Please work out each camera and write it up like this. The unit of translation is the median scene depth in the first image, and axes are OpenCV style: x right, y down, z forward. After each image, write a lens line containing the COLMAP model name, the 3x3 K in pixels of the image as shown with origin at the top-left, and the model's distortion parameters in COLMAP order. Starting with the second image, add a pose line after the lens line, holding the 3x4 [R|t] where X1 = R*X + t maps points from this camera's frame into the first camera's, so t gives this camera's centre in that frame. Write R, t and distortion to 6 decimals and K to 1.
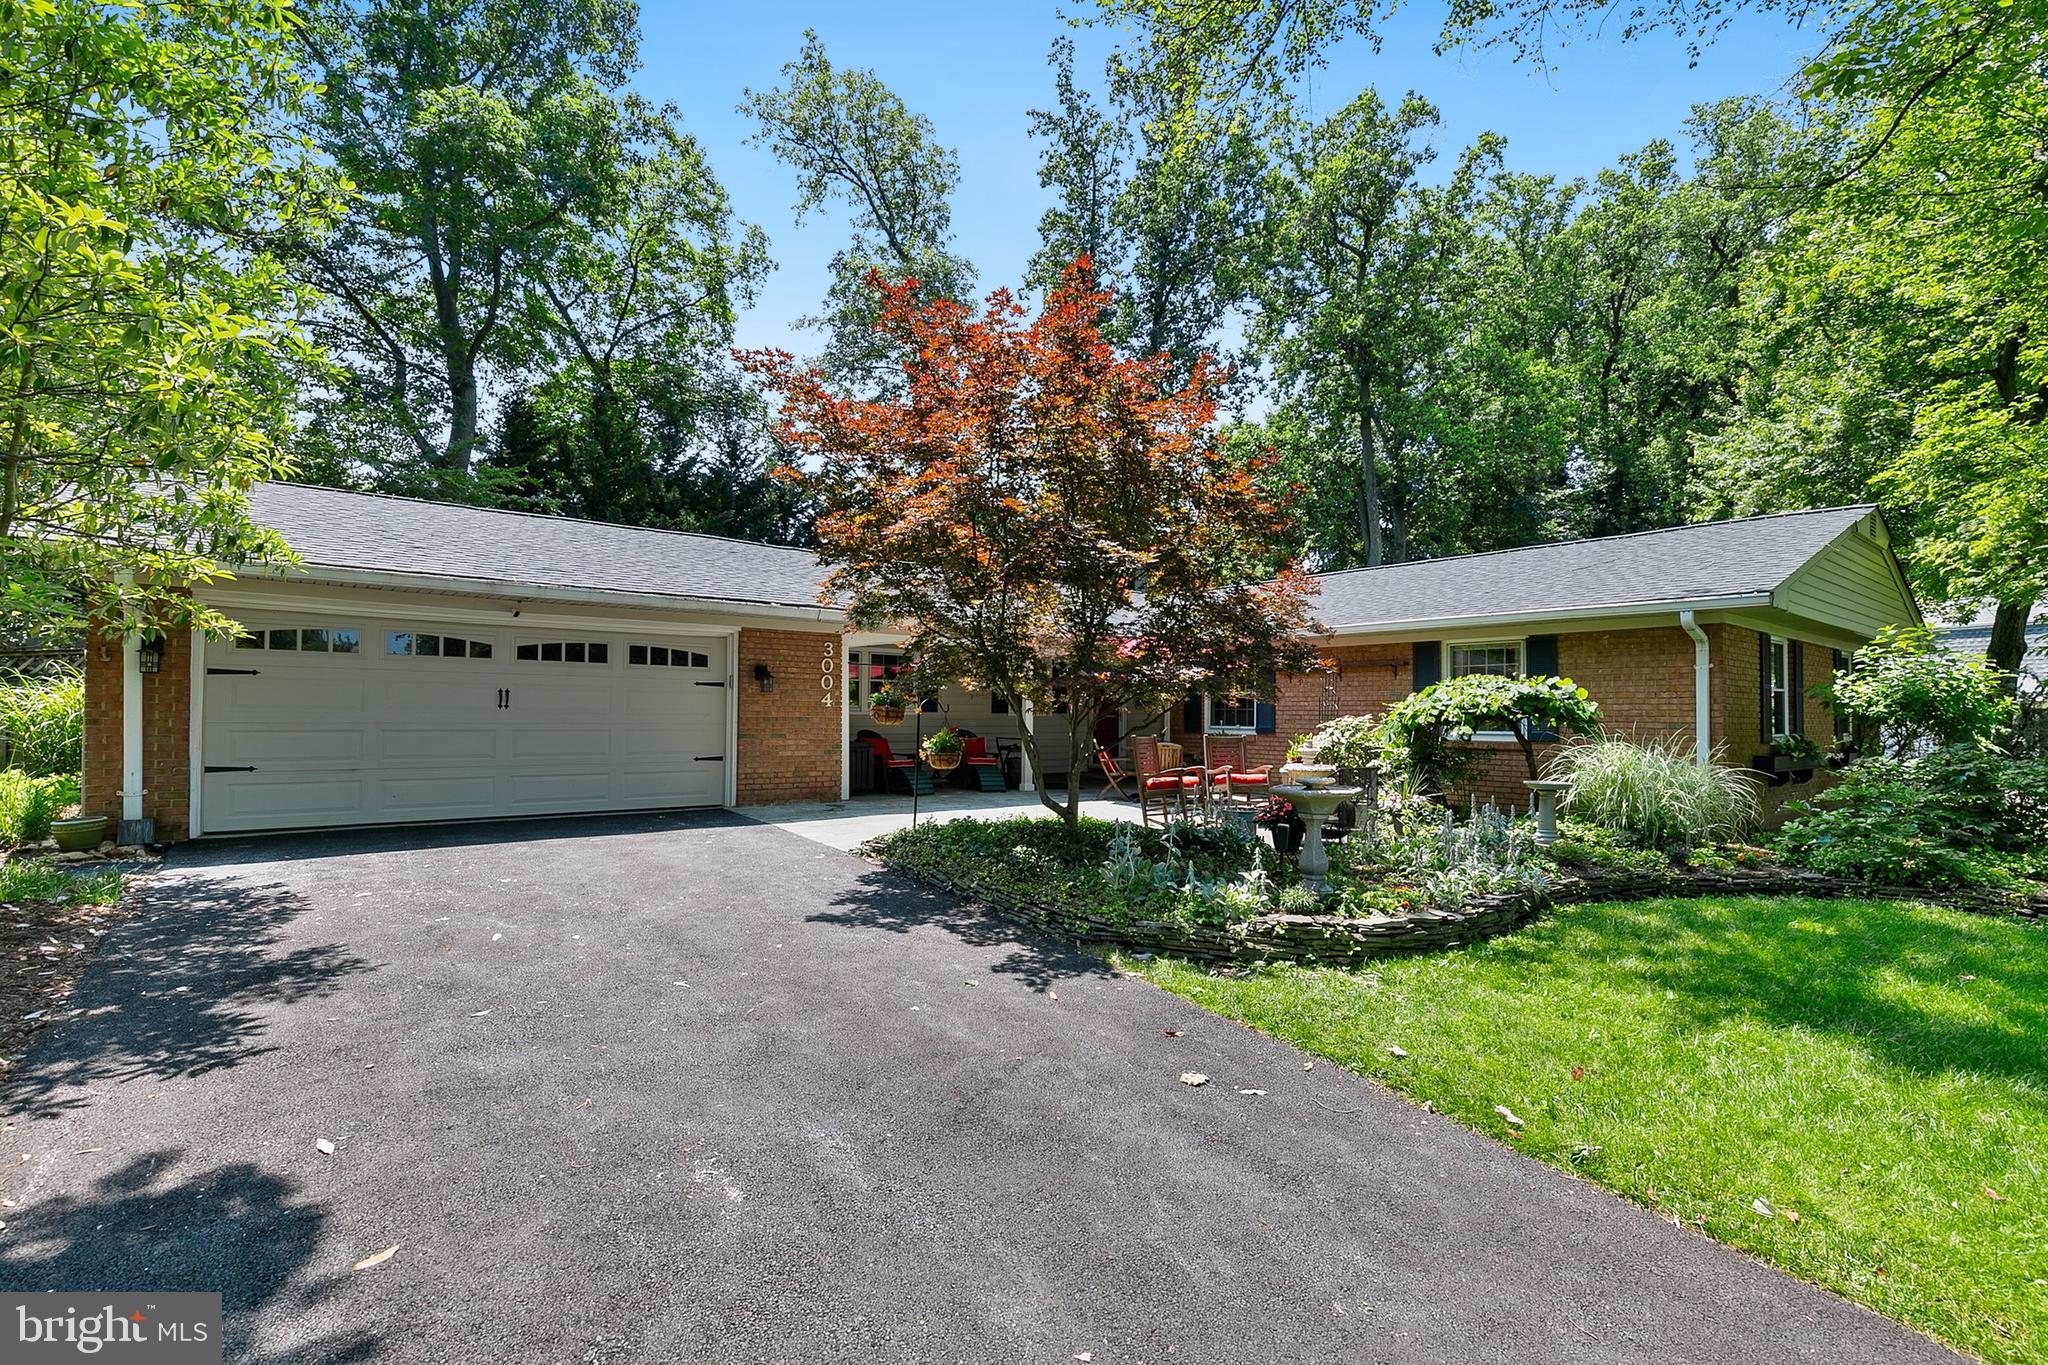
lens RADIAL K [[933.8, 0, 1023.4], [0, 933.8, 699.5], [0, 0, 1]] dist [0.008832, -0.002657]
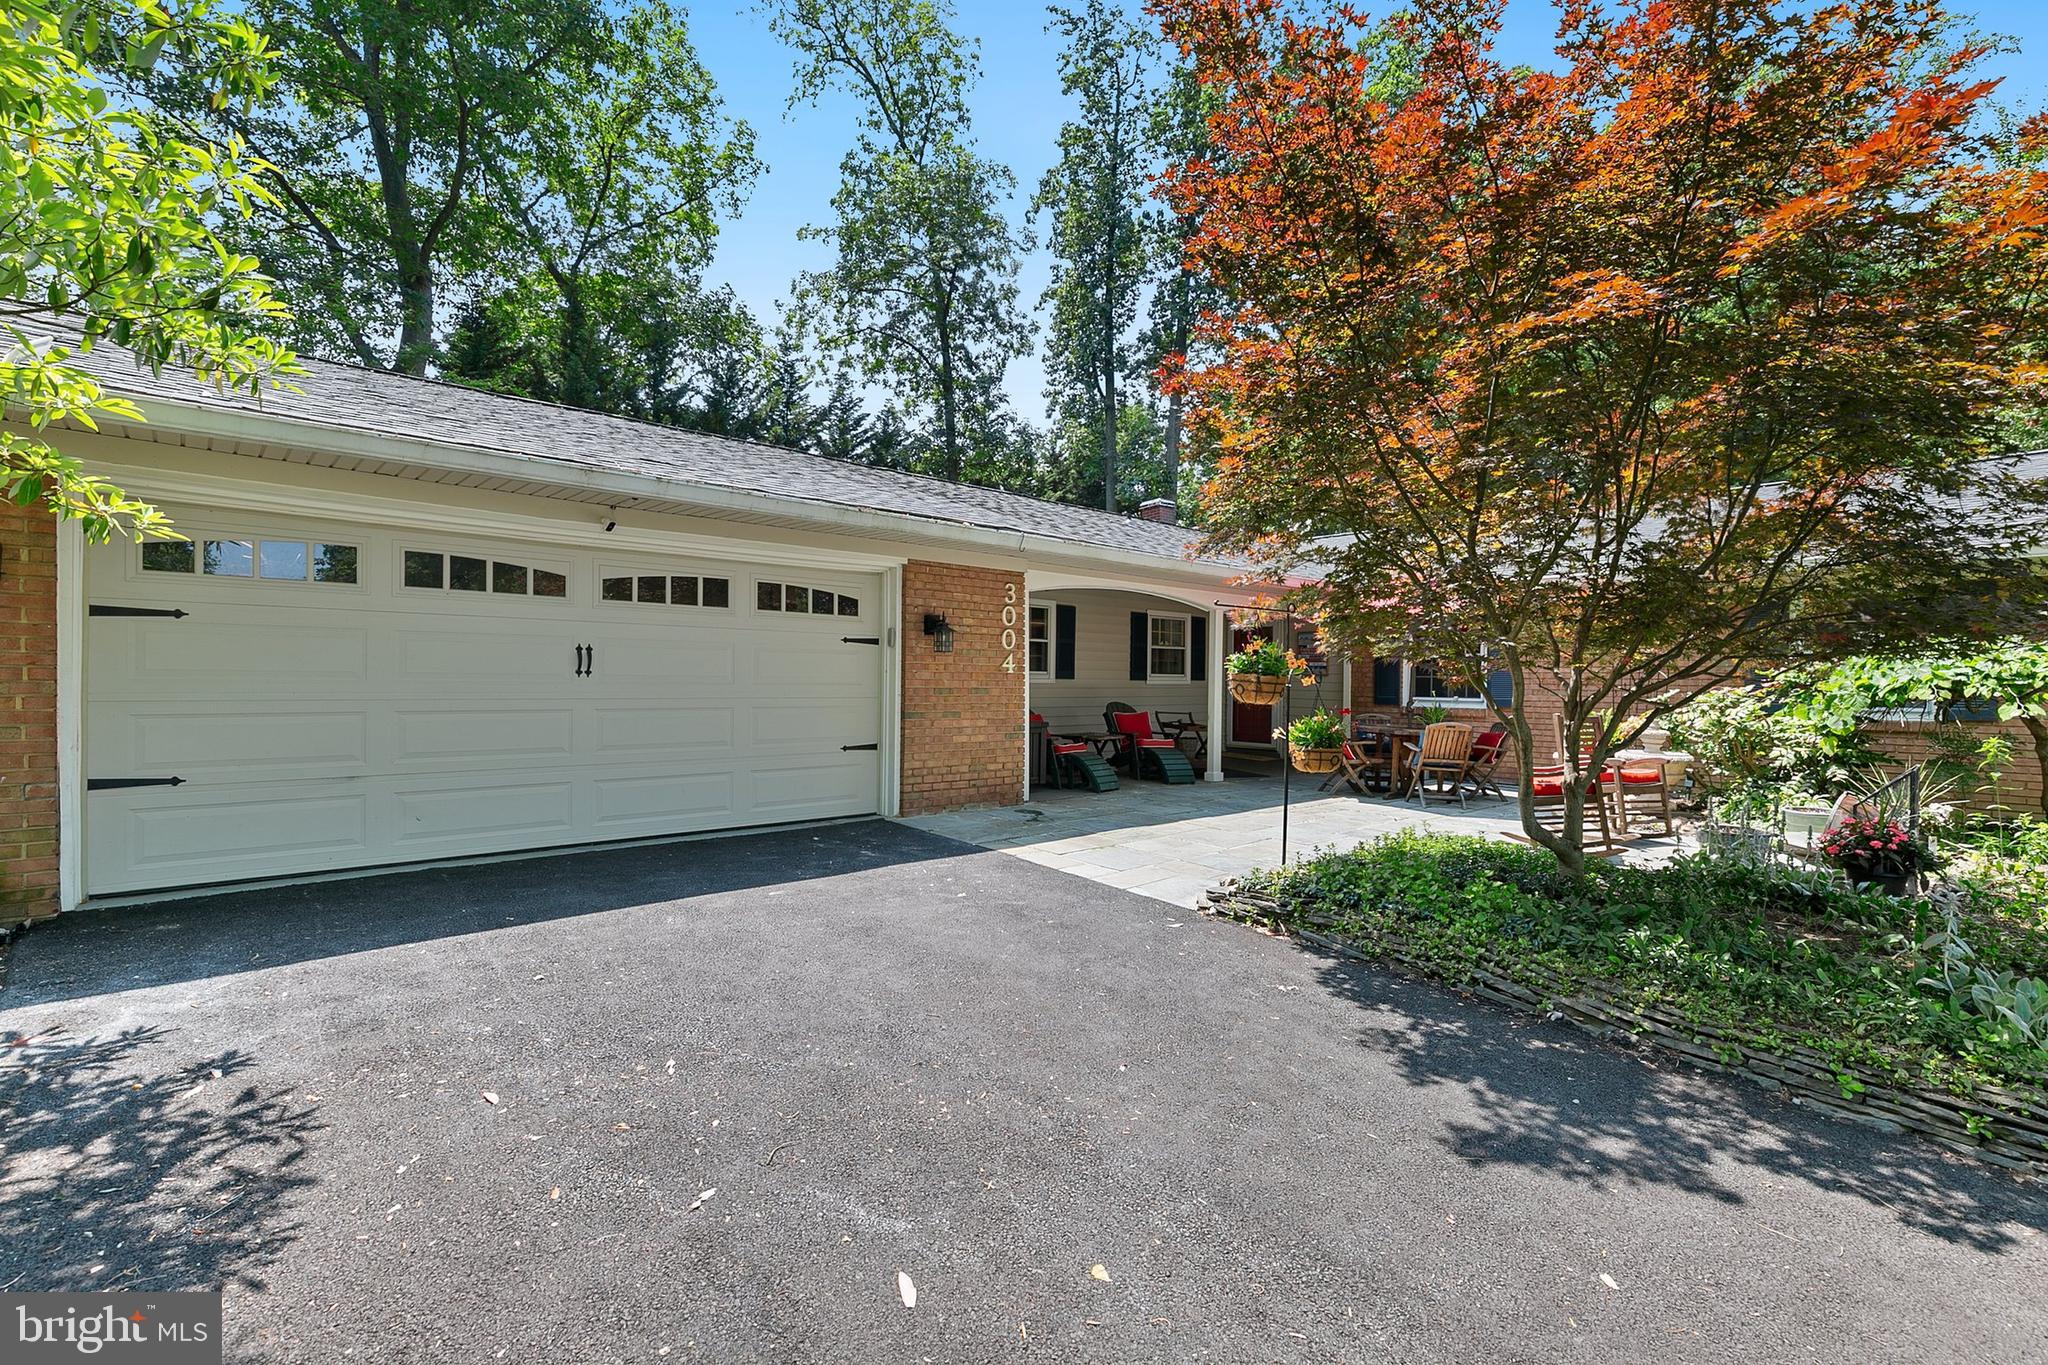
lens RADIAL K [[933.8, 0, 1012.1], [0, 933.8, 677.5], [0, 0, 1]] dist [0.008832, -0.002657]
pose [[0.998399, 0.003276, 0.056473, -0.102217], [-0.004297, 0.999829, 0.017964, -0.000734], [-0.056405, -0.018178, 0.998242, 0.118745]]
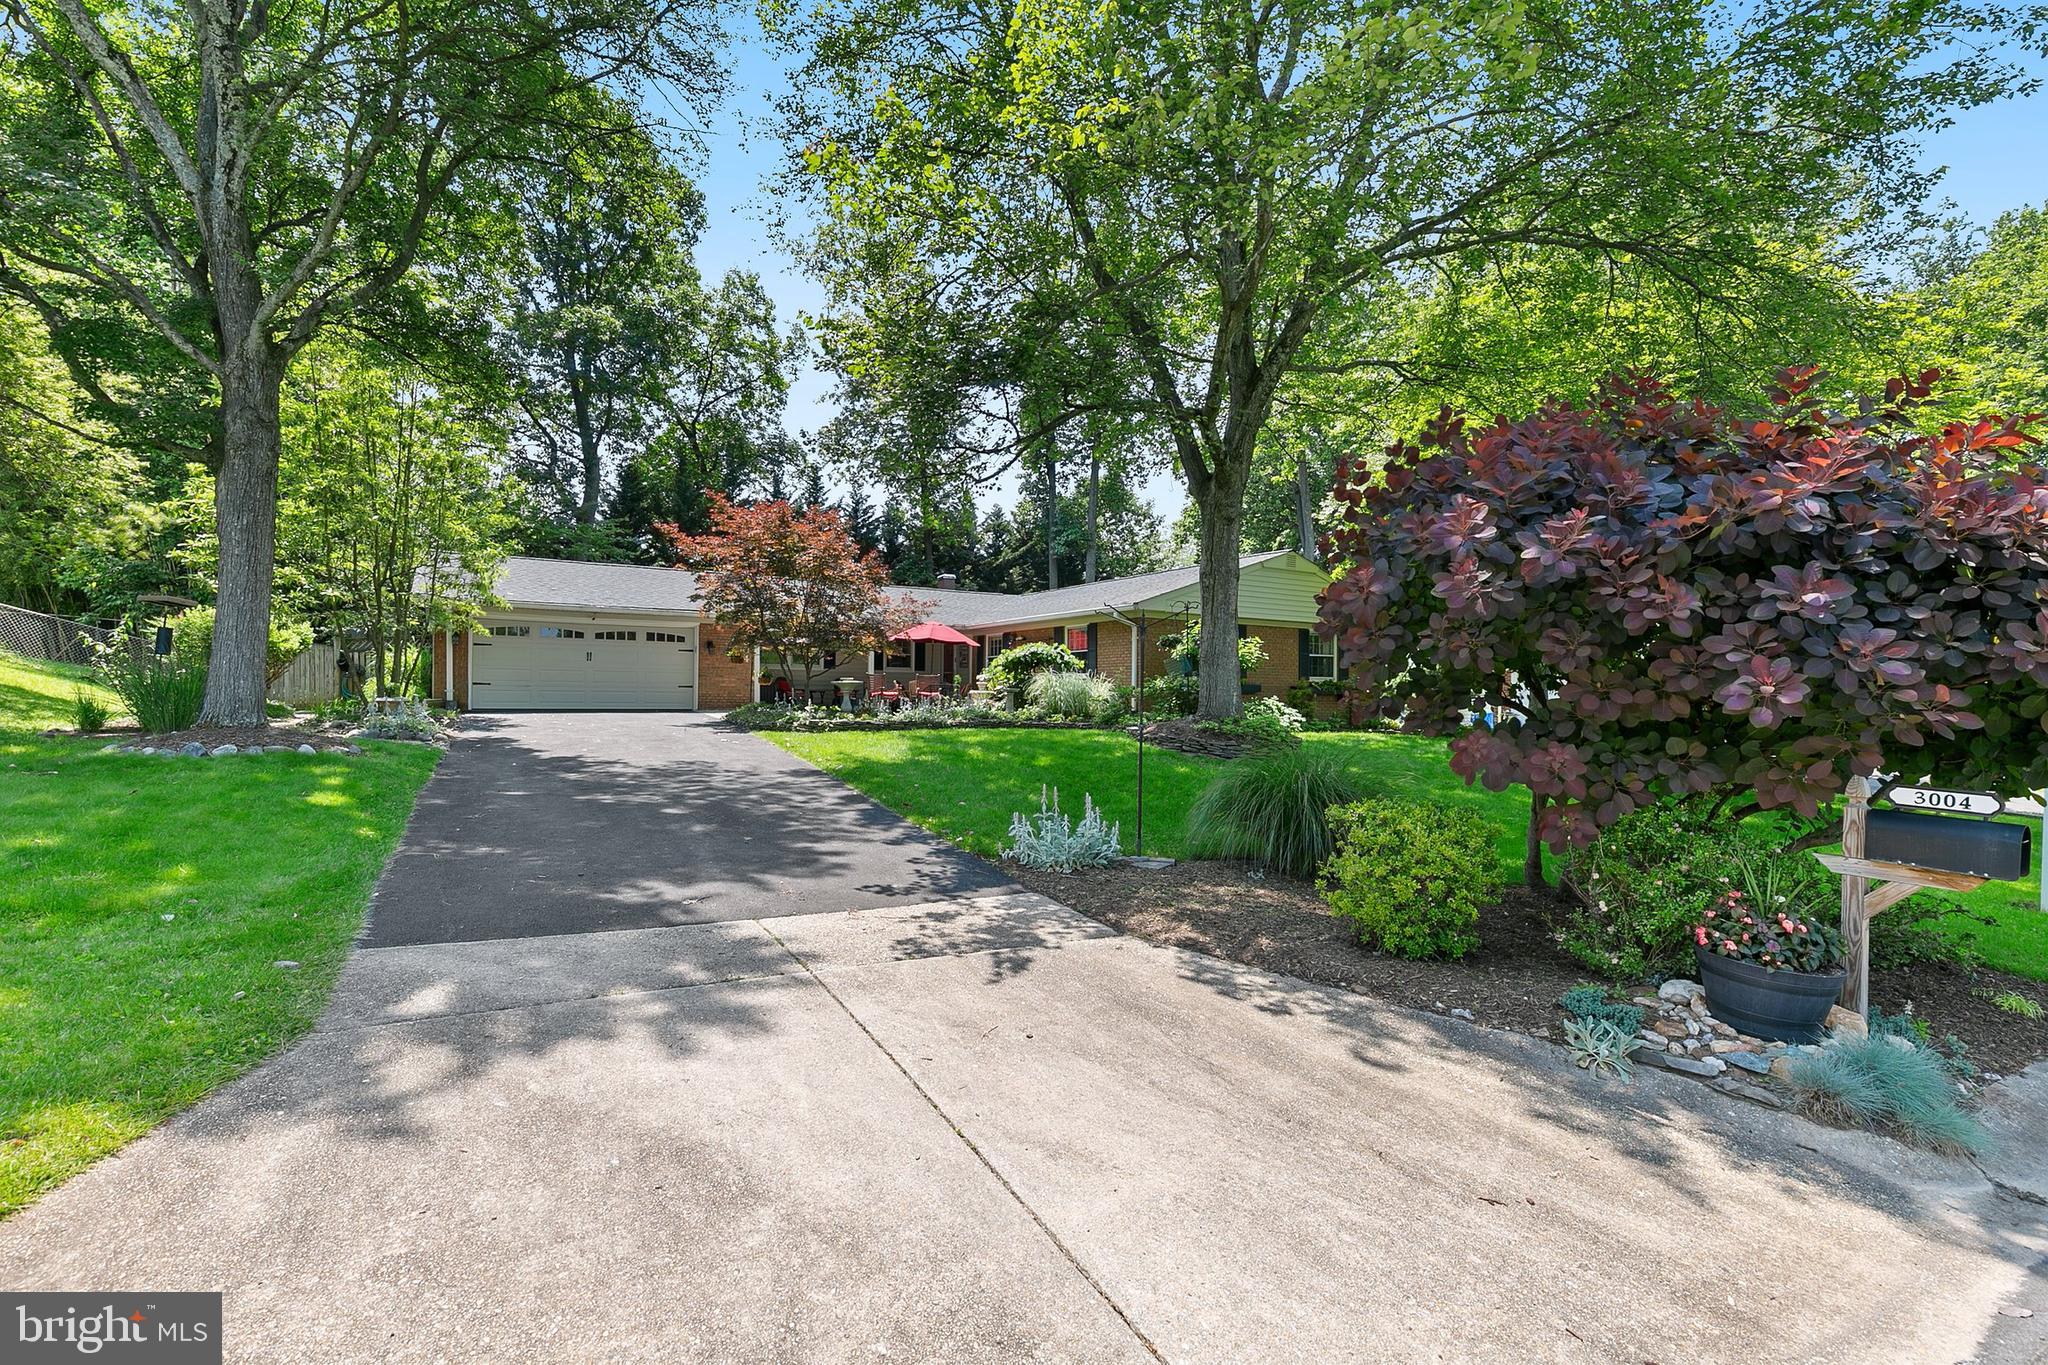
lens RADIAL K [[933.8, 0, 1032.4], [0, 933.8, 672.6], [0, 0, 1]] dist [0.008832, -0.002657]
pose [[0.992823, -0.005943, -0.119447, 0.263530], [0.004786, 0.999939, -0.009969, 0.022365], [0.119499, 0.009326, 0.992791, -0.378040]]
